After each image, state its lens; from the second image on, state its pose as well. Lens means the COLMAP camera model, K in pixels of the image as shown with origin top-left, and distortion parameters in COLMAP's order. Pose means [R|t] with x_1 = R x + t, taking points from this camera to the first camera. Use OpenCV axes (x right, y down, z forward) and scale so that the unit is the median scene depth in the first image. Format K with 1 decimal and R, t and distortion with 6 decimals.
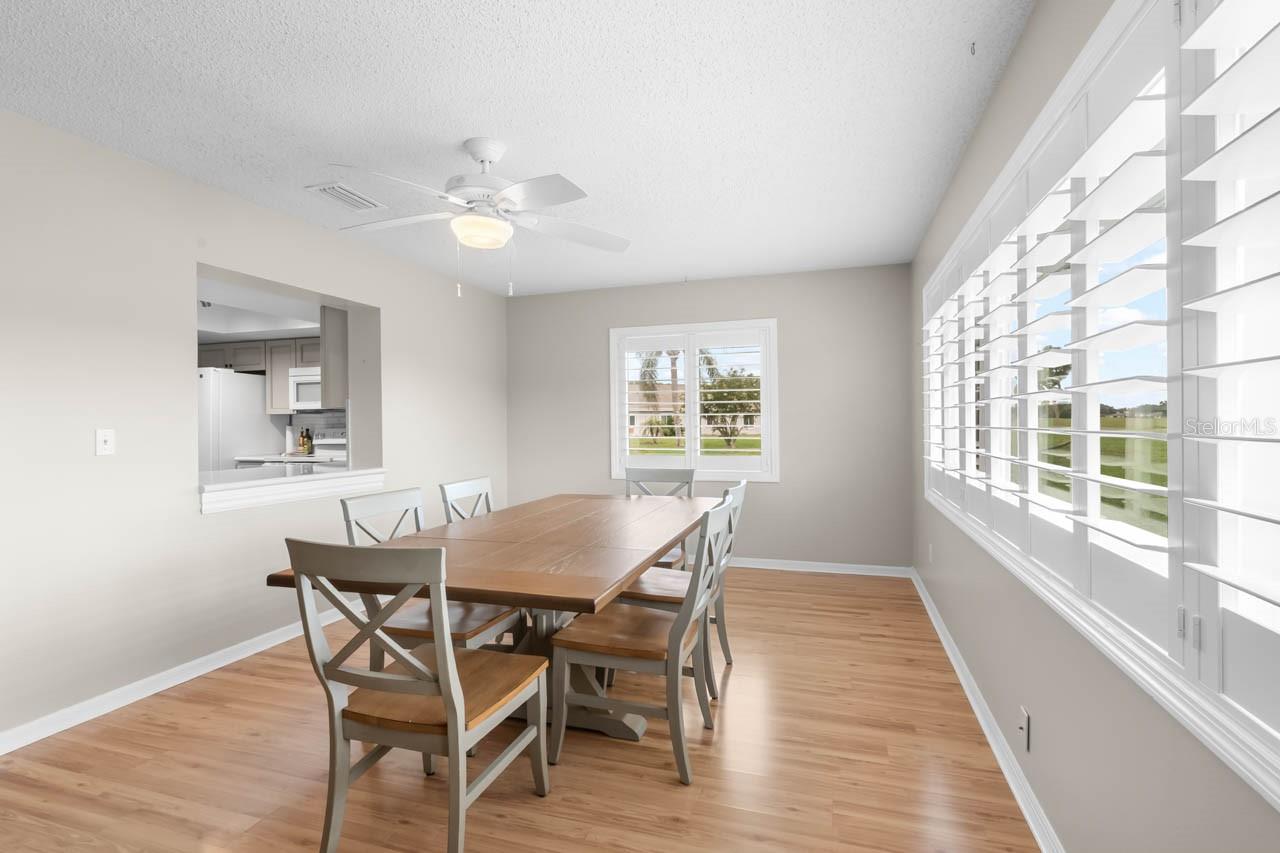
lens RADIAL K [[580.1, 0, 640.2], [0, 580.1, 412.4], [0, 0, 1]] dist [0.000527, -0.000409]
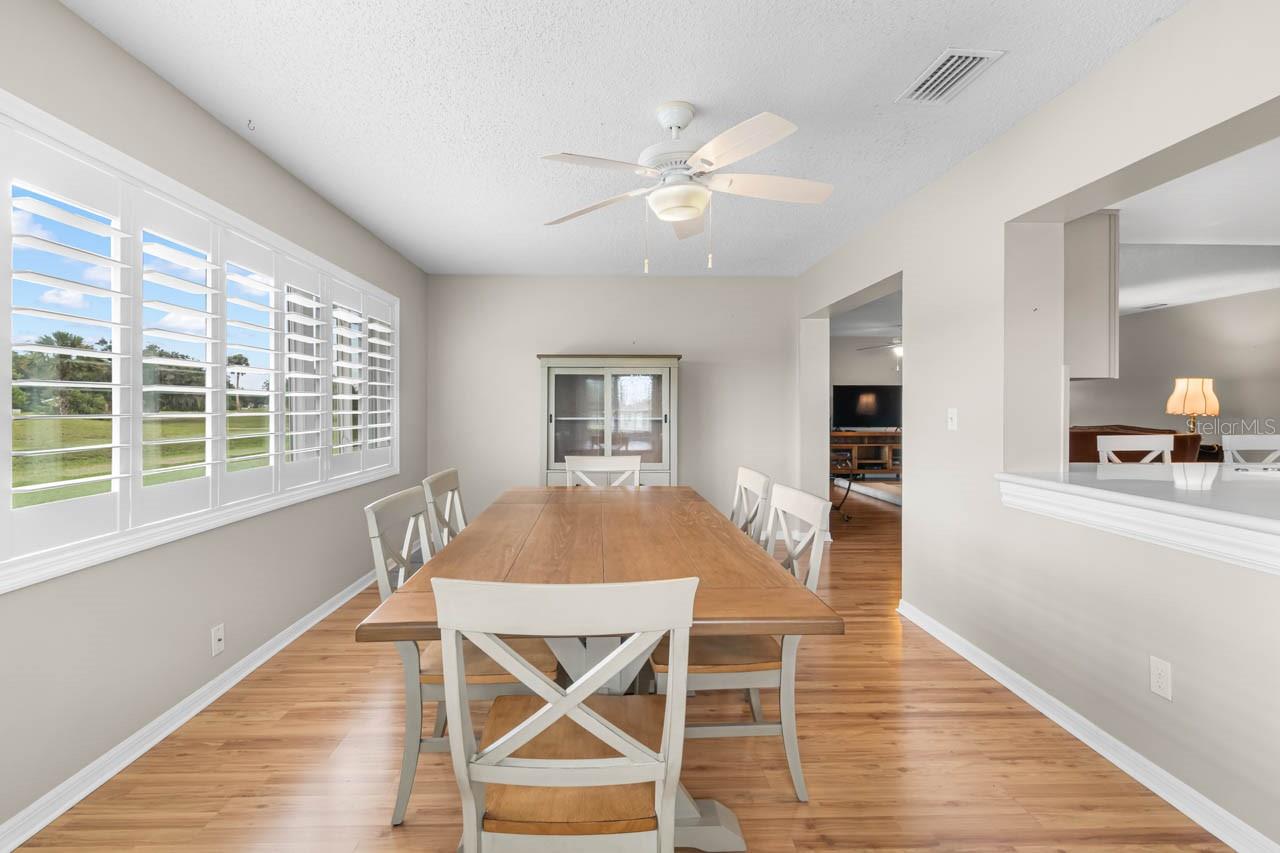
lens RADIAL K [[580.1, 0, 640.2], [0, 580.1, 412.4], [0, 0, 1]] dist [0.000527, -0.000409]
pose [[-0.934607, 0.007377, -0.355605, 0.164263], [0.008912, 0.999957, -0.002678, 0.008492], [0.355570, -0.005672, -0.934632, 2.081606]]
